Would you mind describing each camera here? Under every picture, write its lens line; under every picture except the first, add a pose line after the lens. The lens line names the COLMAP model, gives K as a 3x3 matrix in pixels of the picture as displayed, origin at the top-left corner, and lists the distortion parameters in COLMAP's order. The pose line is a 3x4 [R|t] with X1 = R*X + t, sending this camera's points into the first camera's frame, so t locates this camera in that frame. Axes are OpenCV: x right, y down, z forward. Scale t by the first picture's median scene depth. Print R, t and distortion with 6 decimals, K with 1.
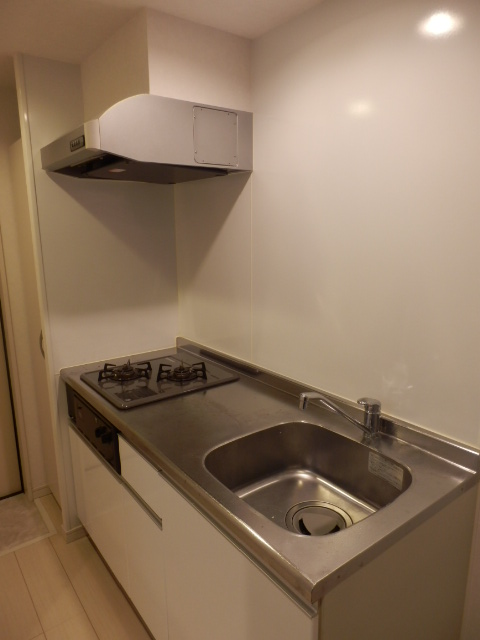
lens RADIAL K [[445.2, 0, 240.0], [0, 445.2, 320.0], [0, 0, 1]] dist [-0.007402, -0.002226]
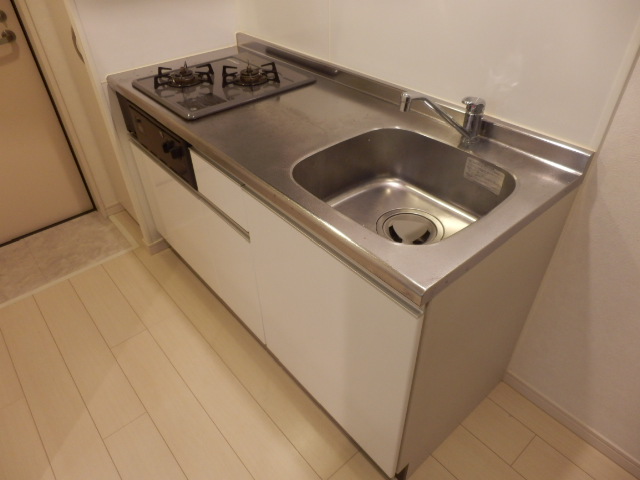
lens RADIAL K [[445.2, 0, 320.0], [0, 445.2, 240.0], [0, 0, 1]] dist [-0.007402, -0.002226]
pose [[0.998271, -0.044189, 0.038749, -0.049563], [0.022267, 0.894529, 0.446455, 0.025115], [-0.054390, -0.444820, 0.893967, 0.091836]]
